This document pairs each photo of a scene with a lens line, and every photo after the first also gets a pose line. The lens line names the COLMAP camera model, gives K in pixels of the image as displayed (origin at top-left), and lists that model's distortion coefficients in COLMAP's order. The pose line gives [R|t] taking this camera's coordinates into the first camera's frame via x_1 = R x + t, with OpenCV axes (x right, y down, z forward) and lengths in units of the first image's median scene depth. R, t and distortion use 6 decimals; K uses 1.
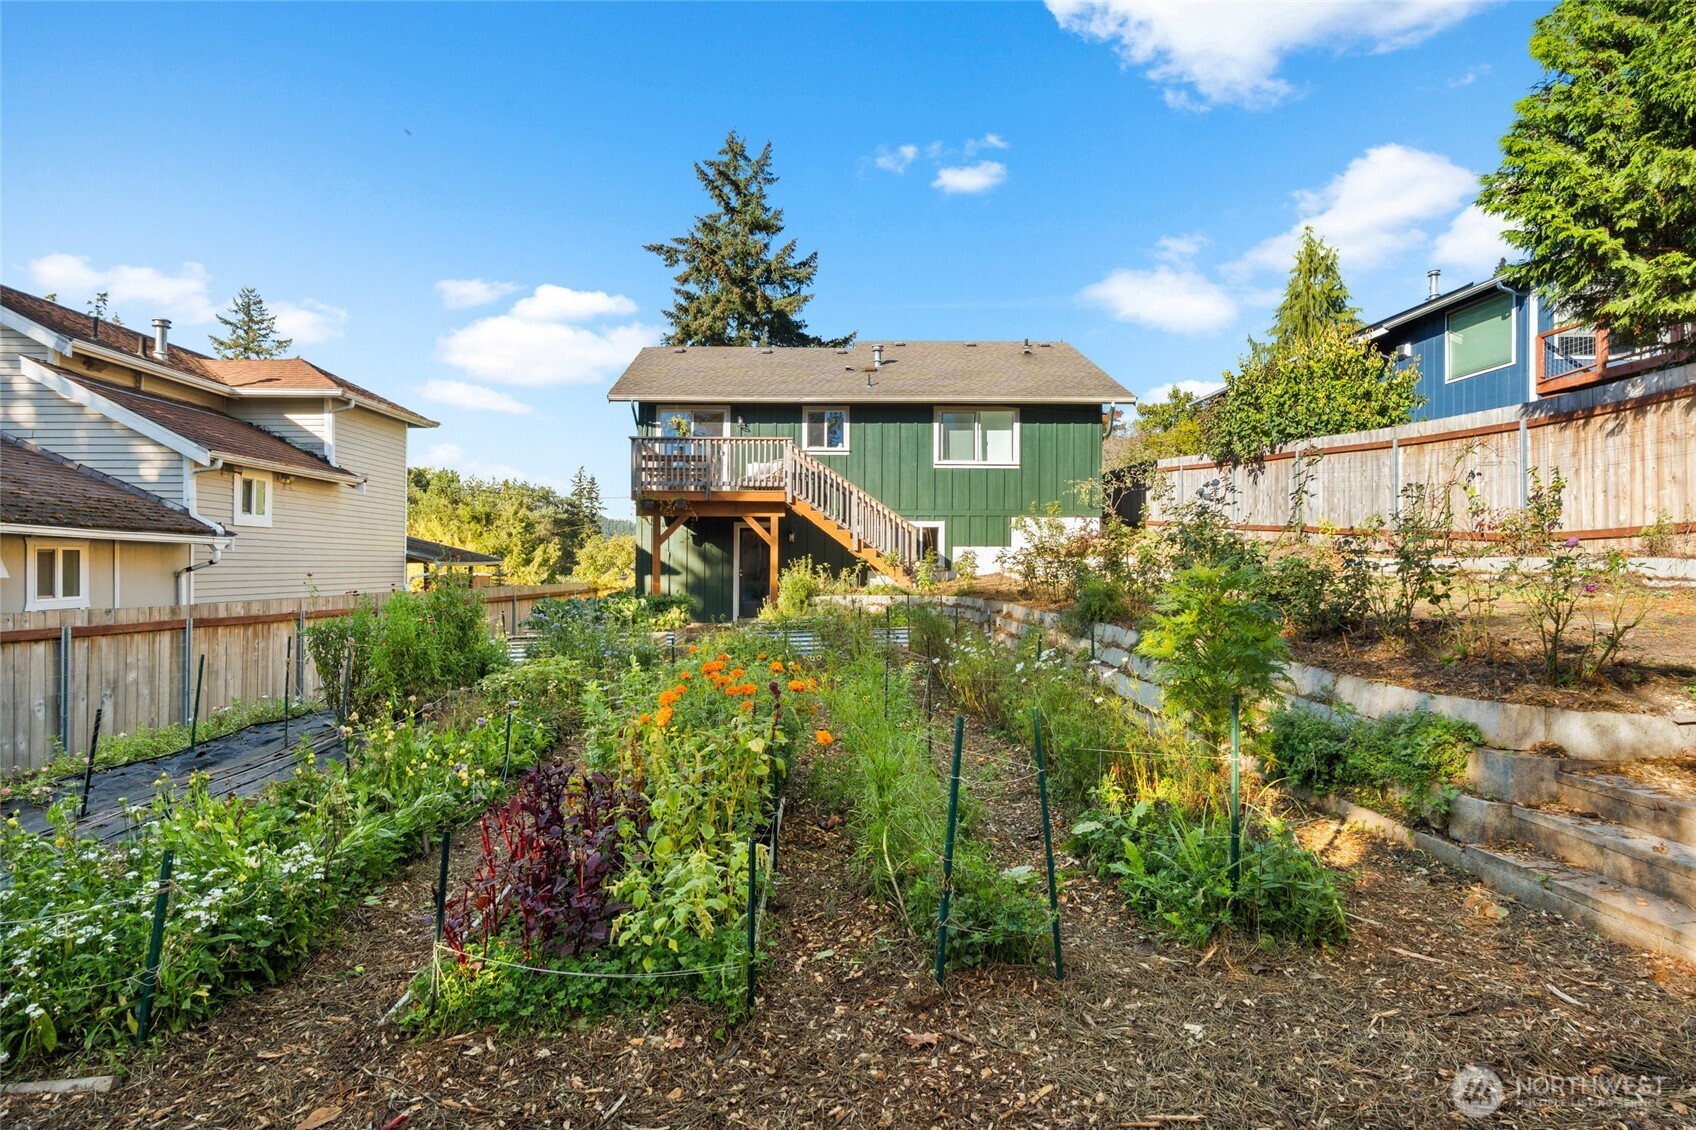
lens RADIAL K [[872.5, 0, 848.0], [0, 872.5, 565.0], [0, 0, 1]] dist [-0.003110, -0.000214]
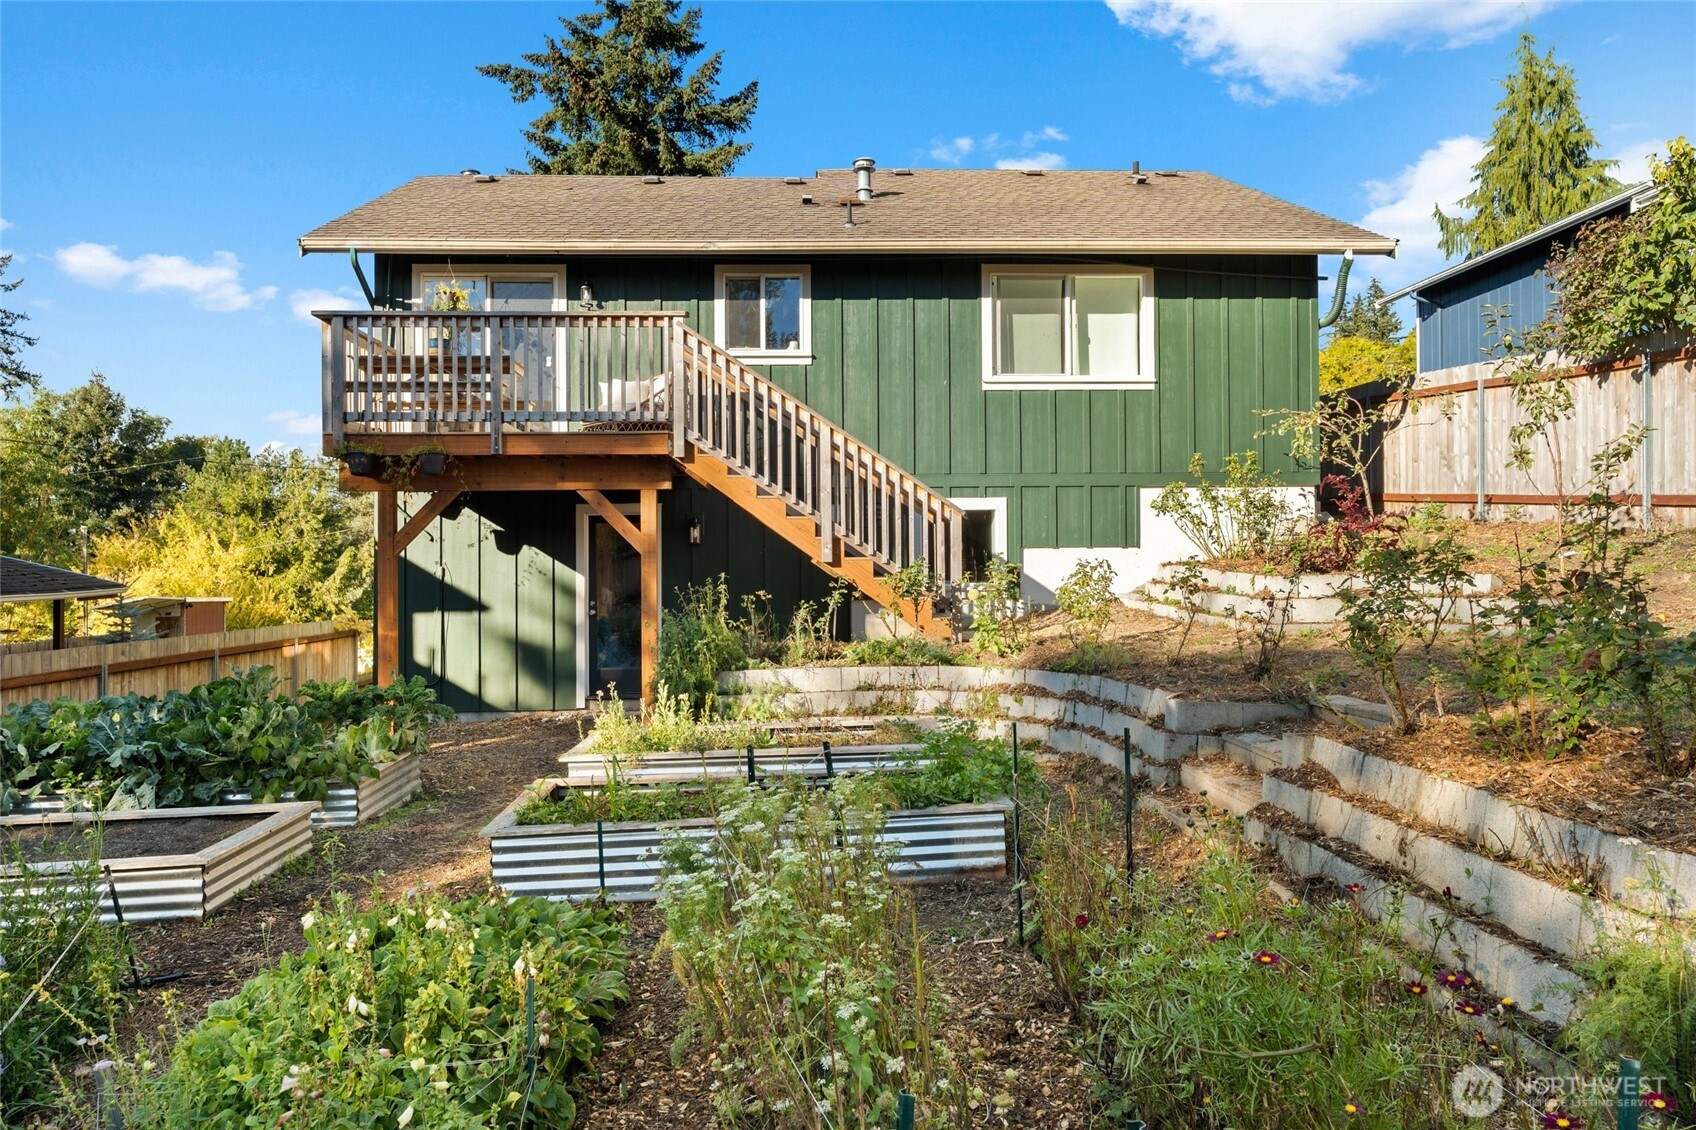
lens RADIAL K [[1130.7, 0, 826.4], [0, 1130.7, 569.5], [0, 0, 1]] dist [0.002948, 0.000942]
pose [[0.999841, -0.012329, 0.012867, 0.000273], [0.012281, 0.999917, 0.003769, -0.013001], [-0.012912, -0.003610, 0.999910, 0.360623]]
